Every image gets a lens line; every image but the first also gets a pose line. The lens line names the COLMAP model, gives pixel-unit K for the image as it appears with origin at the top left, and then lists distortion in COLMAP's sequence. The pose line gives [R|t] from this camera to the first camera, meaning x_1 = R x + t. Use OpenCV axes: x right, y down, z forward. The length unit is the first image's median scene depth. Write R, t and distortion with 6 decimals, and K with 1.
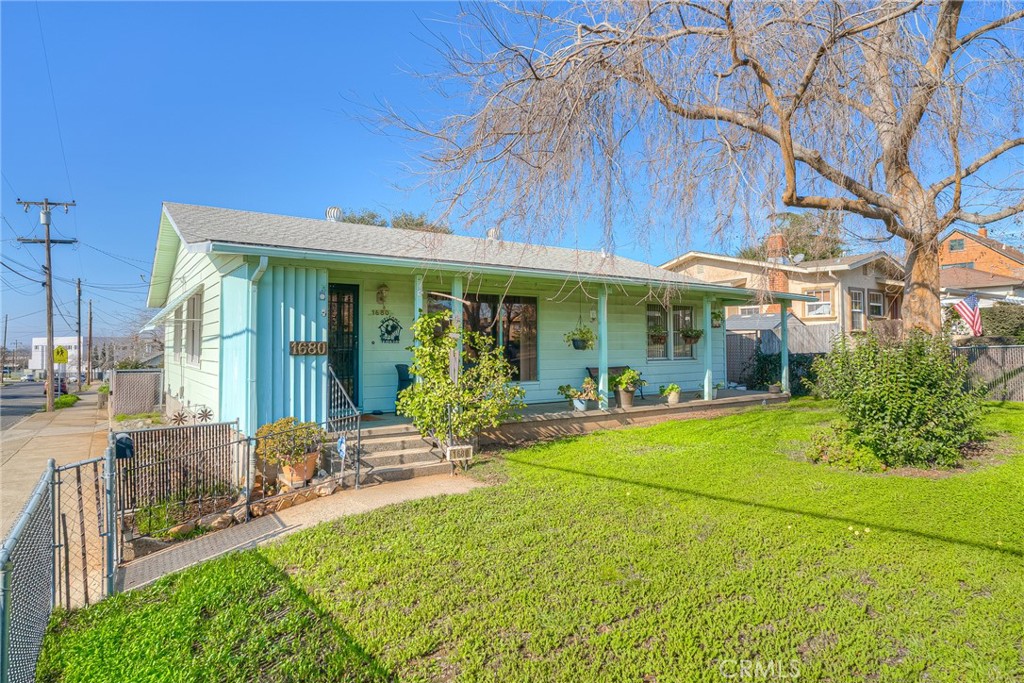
lens RADIAL K [[596.9, 0, 496.2], [0, 596.9, 330.3], [0, 0, 1]] dist [-0.091677, 0.074482]
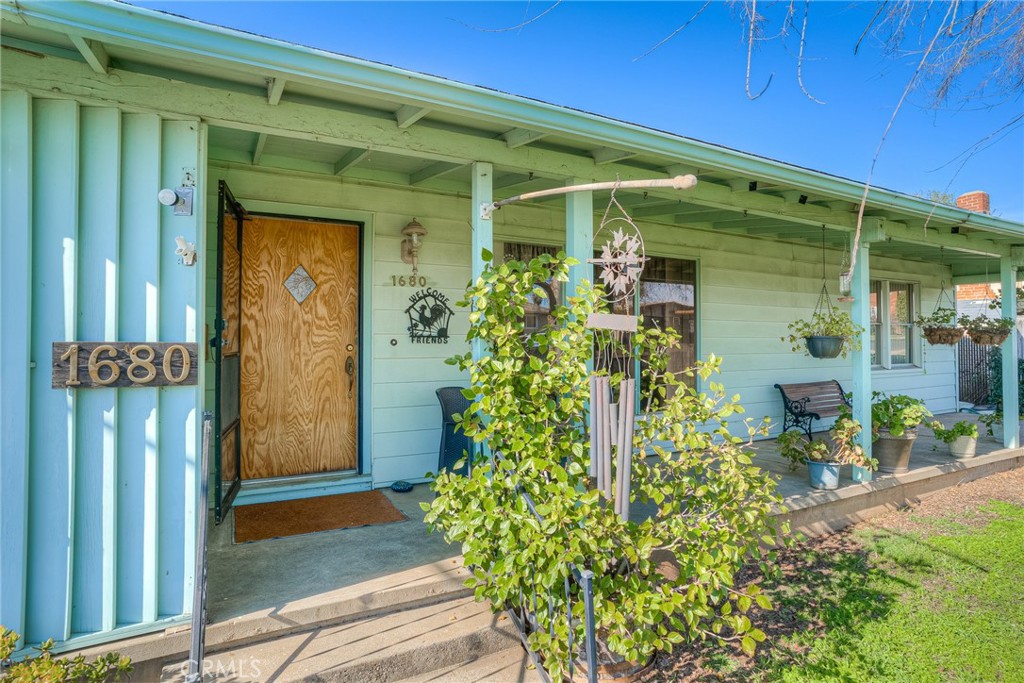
lens RADIAL K [[596.9, 0, 496.2], [0, 596.9, 330.3], [0, 0, 1]] dist [-0.091677, 0.074482]
pose [[0.992488, 0.000069, -0.122338, -0.051088], [0.000793, 0.999975, 0.006998, 0.006089], [0.122336, -0.007043, 0.992464, 0.422389]]
